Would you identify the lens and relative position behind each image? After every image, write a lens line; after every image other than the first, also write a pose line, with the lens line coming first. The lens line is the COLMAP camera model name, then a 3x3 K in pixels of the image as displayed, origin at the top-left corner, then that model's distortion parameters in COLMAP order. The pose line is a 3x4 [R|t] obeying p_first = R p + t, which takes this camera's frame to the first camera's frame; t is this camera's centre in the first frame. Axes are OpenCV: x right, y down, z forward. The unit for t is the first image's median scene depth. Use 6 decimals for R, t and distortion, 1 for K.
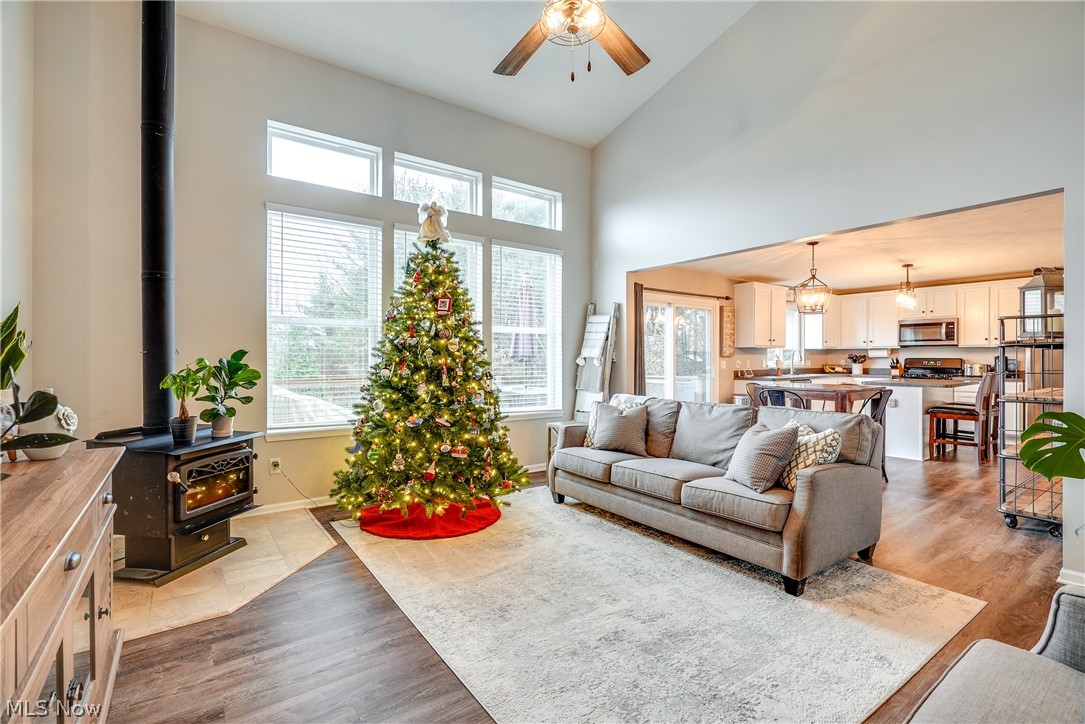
lens RADIAL K [[494.4, 0, 542.5], [0, 494.4, 362.0], [0, 0, 1]] dist [-0.001916, -0.000032]
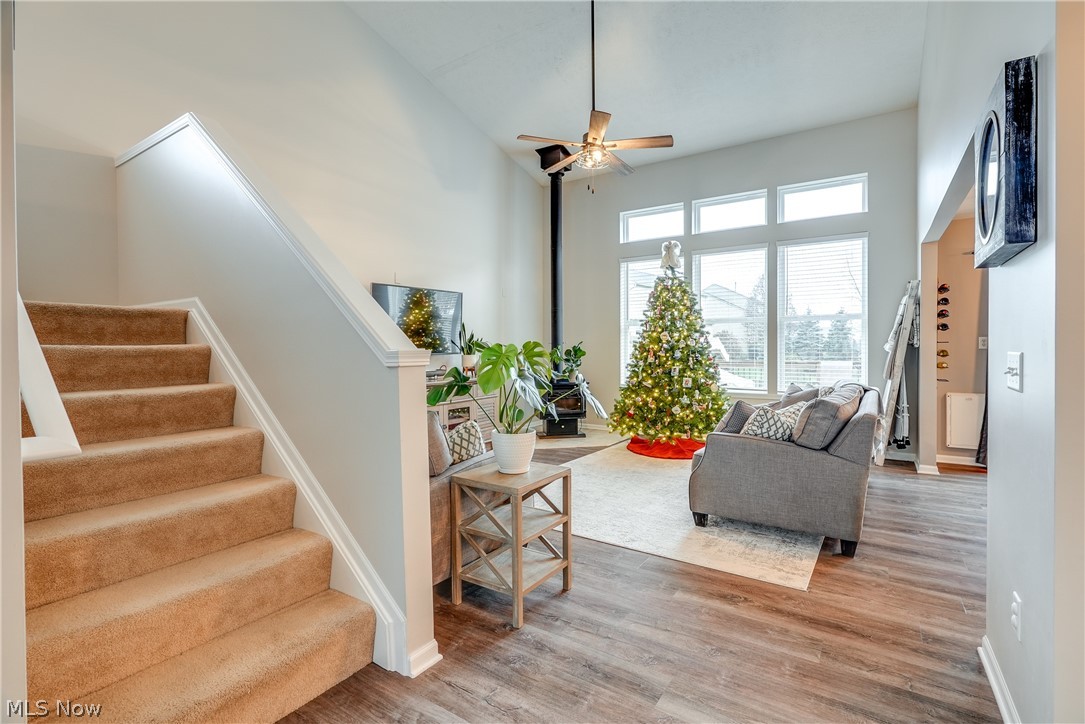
lens RADIAL K [[494.4, 0, 542.5], [0, 494.4, 362.0], [0, 0, 1]] dist [-0.001916, -0.000032]
pose [[0.345838, 0.025950, -0.937935, 1.251969], [-0.006963, 0.999661, 0.025091, 0.010603], [0.938269, -0.002147, 0.345901, 0.132873]]
